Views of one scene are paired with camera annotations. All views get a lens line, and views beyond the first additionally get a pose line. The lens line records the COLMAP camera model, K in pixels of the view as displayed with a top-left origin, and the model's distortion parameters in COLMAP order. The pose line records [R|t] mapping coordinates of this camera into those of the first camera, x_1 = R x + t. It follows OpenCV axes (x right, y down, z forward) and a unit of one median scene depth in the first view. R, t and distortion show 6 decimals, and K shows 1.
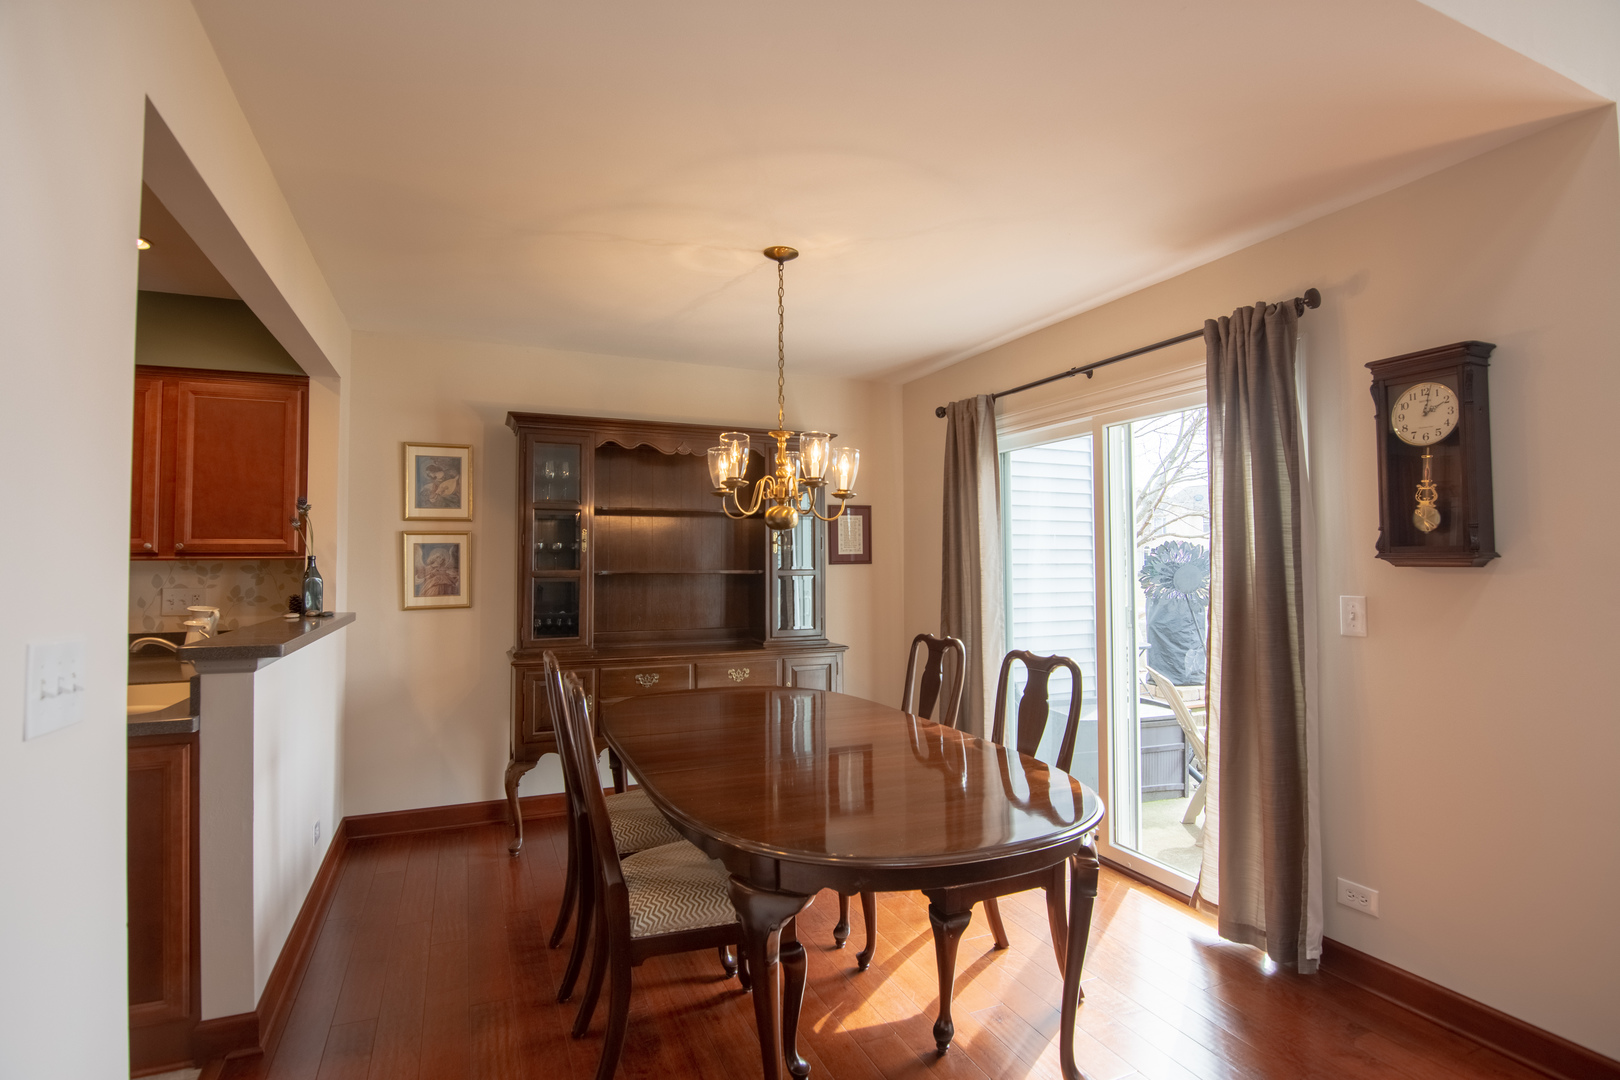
lens RADIAL K [[790.2, 0, 810.9], [0, 790.2, 533.1], [0, 0, 1]] dist [-0.011052, -0.007911]
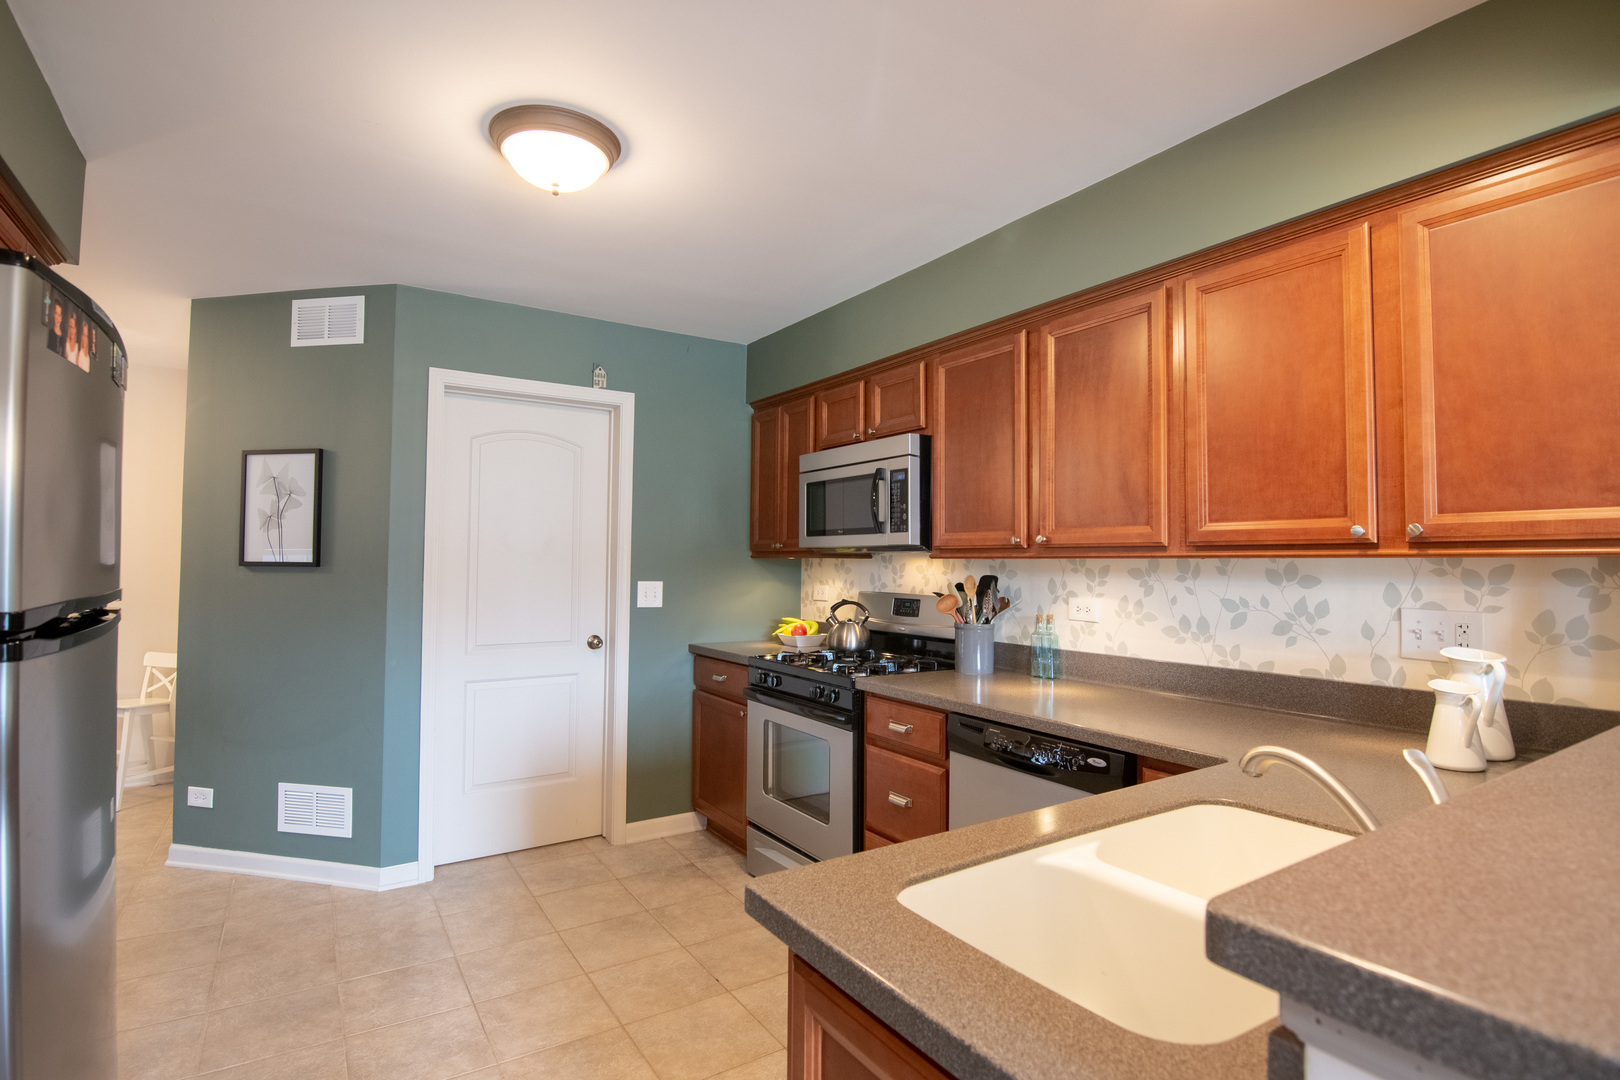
lens RADIAL K [[790.2, 0, 808.2], [0, 790.2, 532.8], [0, 0, 1]] dist [-0.011052, -0.007911]
pose [[0.161085, -0.031226, -0.986447, -0.367737], [0.027971, 0.999242, -0.027063, 0.021556], [0.986544, -0.023233, 0.161836, 0.525613]]
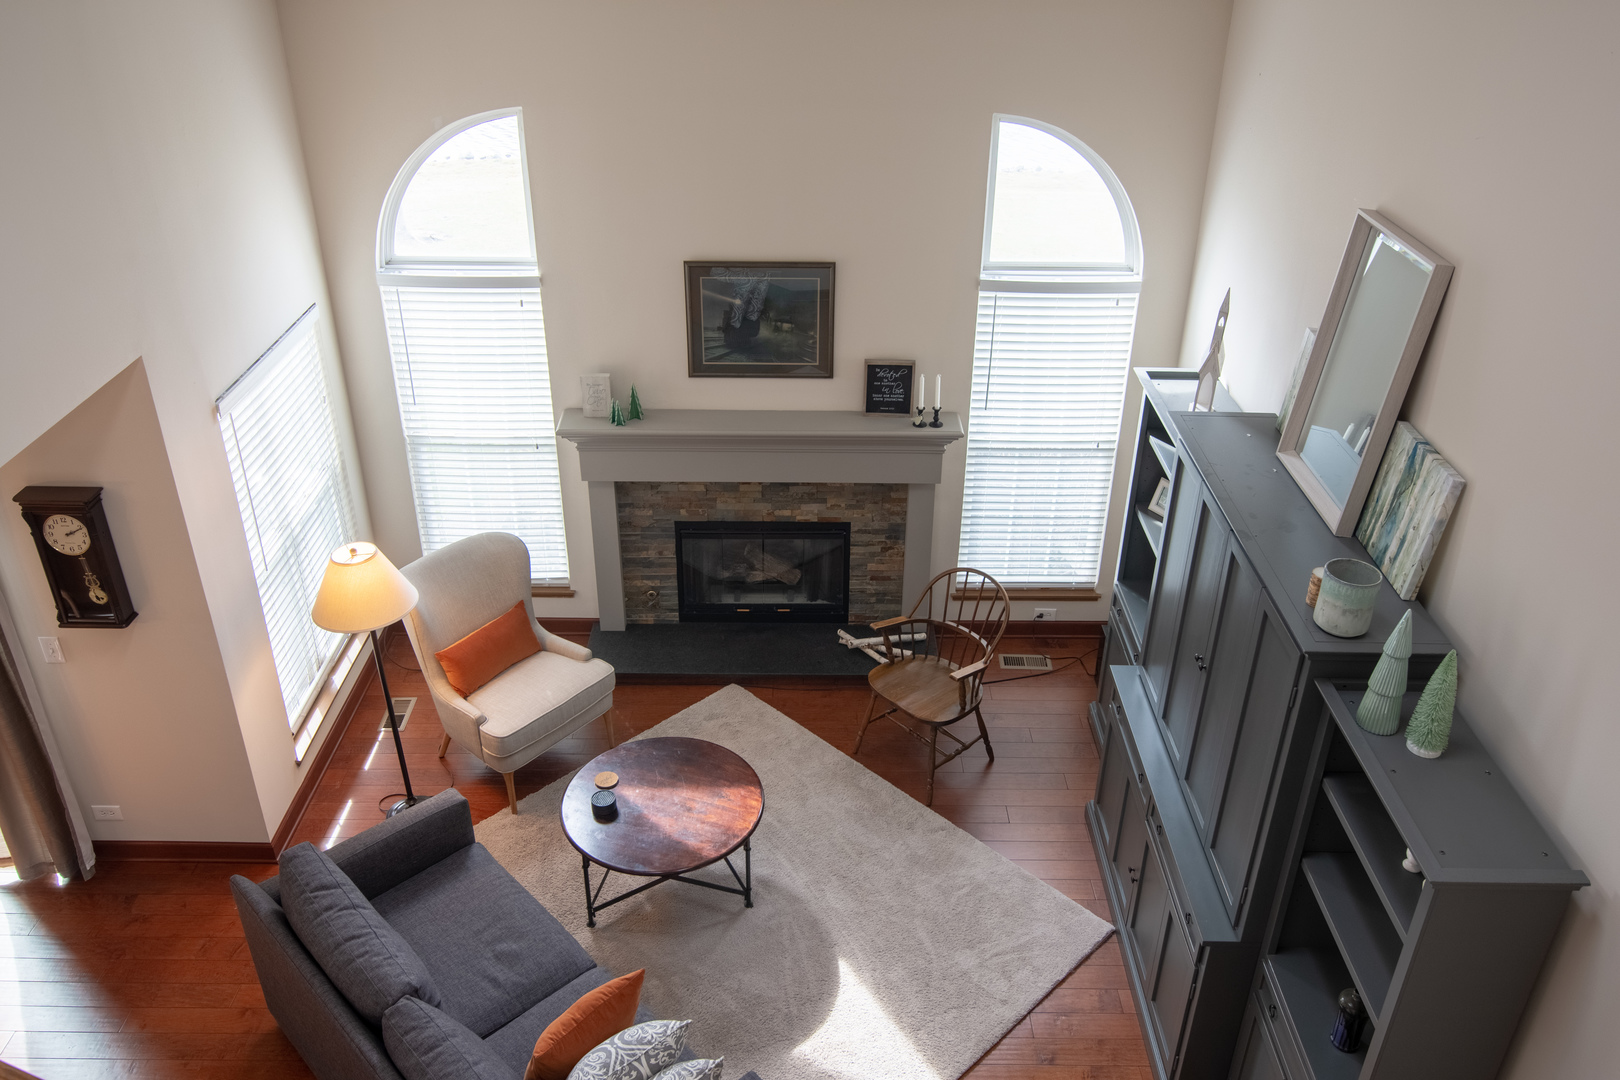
lens RADIAL K [[1260.4, 0, 807.3], [0, 1260.4, 534.5], [0, 0, 1]] dist [0.013413, -0.005499]
pose [[0.407314, -0.442641, 0.798852, -0.294814], [-0.043857, 0.864209, 0.501217, -0.883879], [-0.912234, -0.239188, 0.332592, -0.600236]]
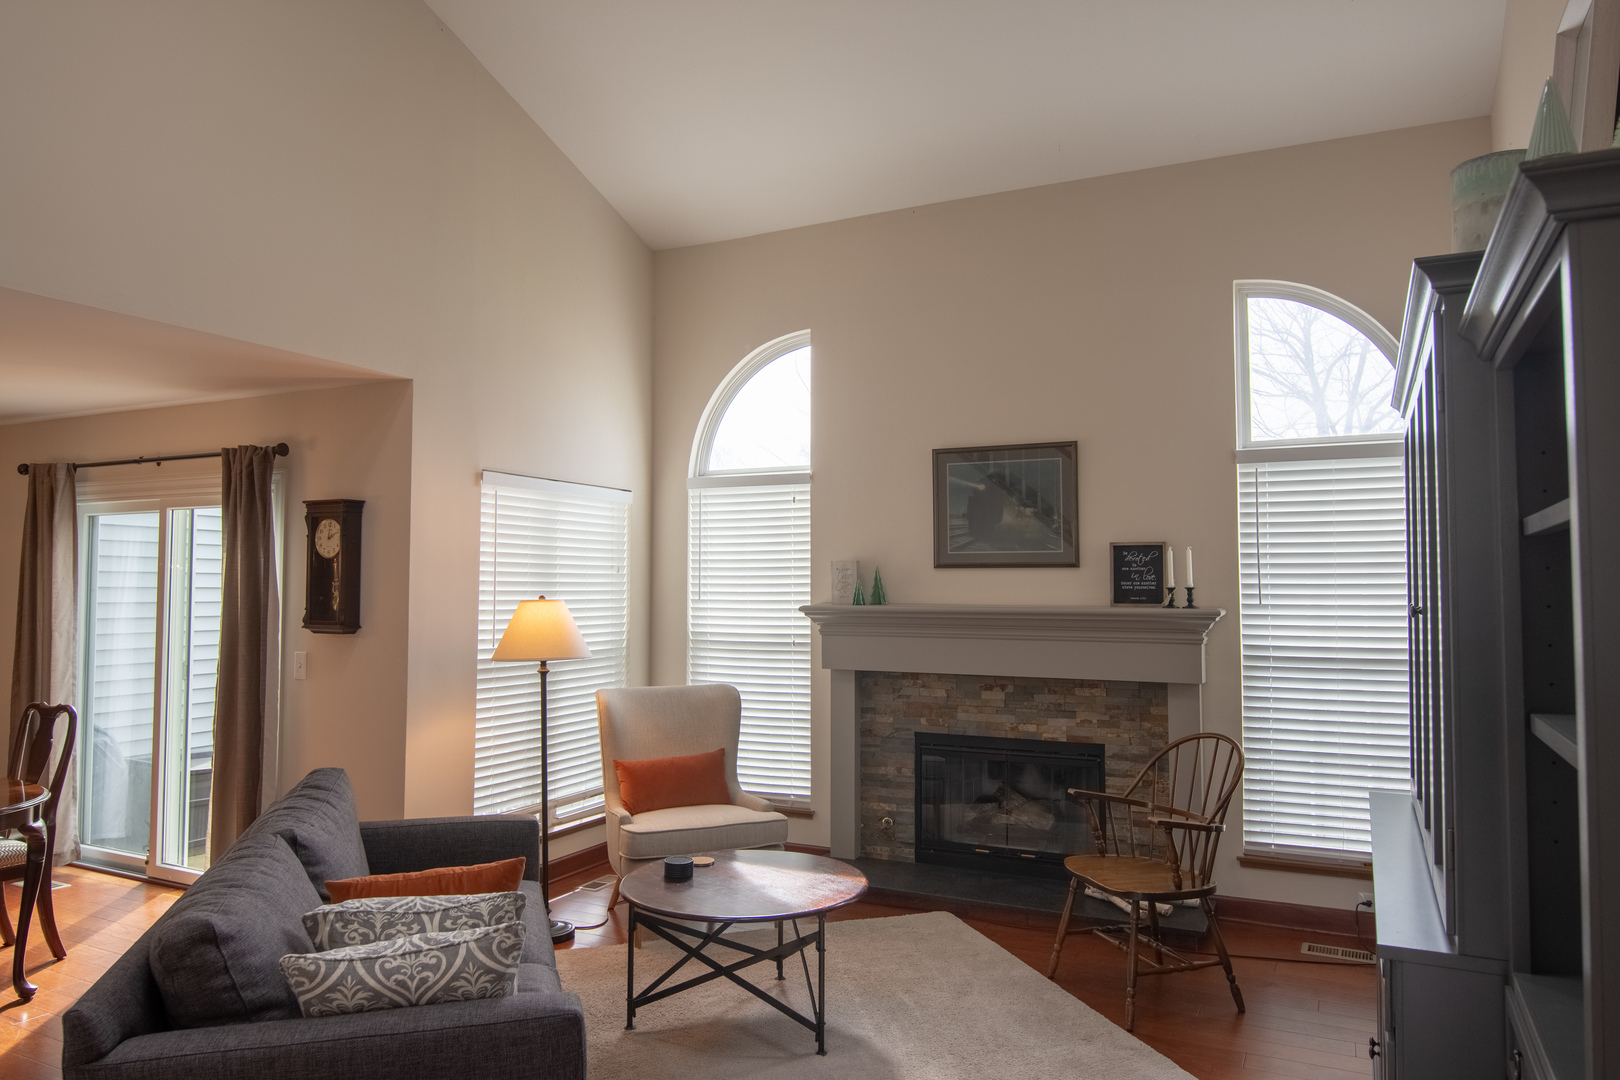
lens RADIAL K [[1067.5, 0, 812.0], [0, 1067.5, 533.6], [0, 0, 1]] dist [-0.001114, -0.002043]
pose [[0.770236, 0.035454, 0.636773, 0.105800], [-0.027604, 0.999371, -0.022254, -0.095491], [-0.637162, -0.000436, 0.770730, -0.891259]]
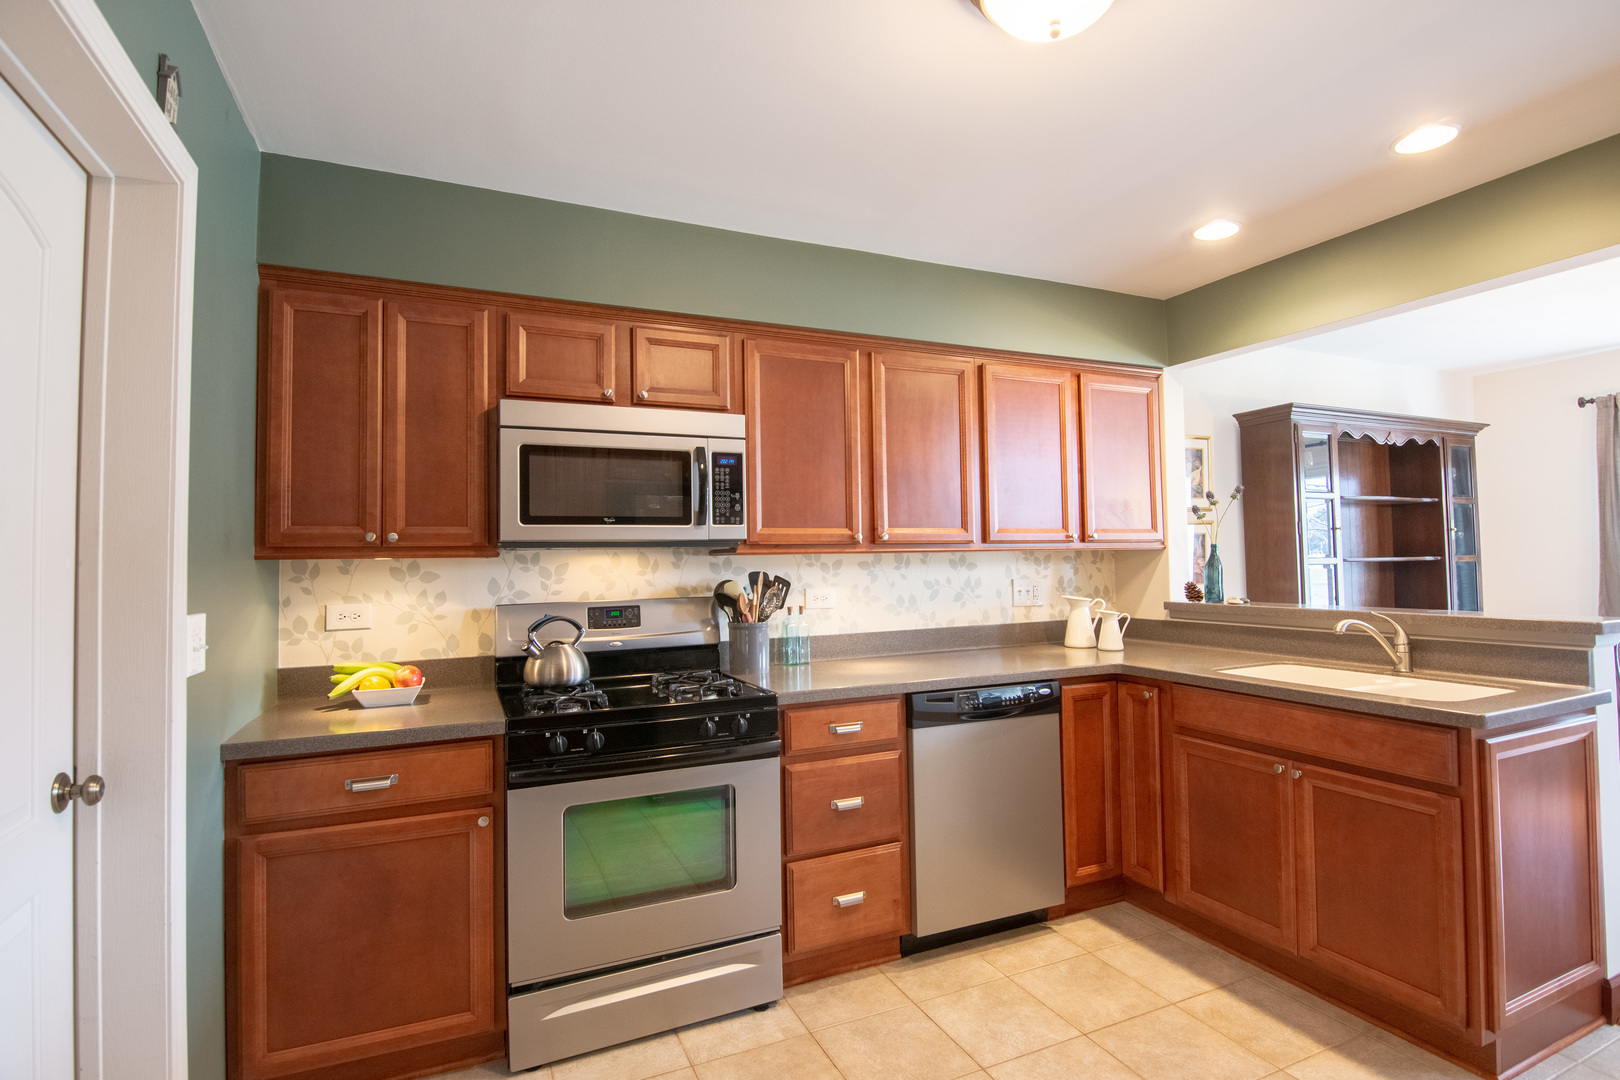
lens RADIAL K [[790.2, 0, 807.0], [0, 790.2, 532.2], [0, 0, 1]] dist [-0.011052, -0.007911]
pose [[0.999911, -0.012248, 0.005312, -1.173816], [0.012253, 0.999925, -0.000885, 0.008362], [-0.005301, 0.000950, 0.999985, -0.017633]]
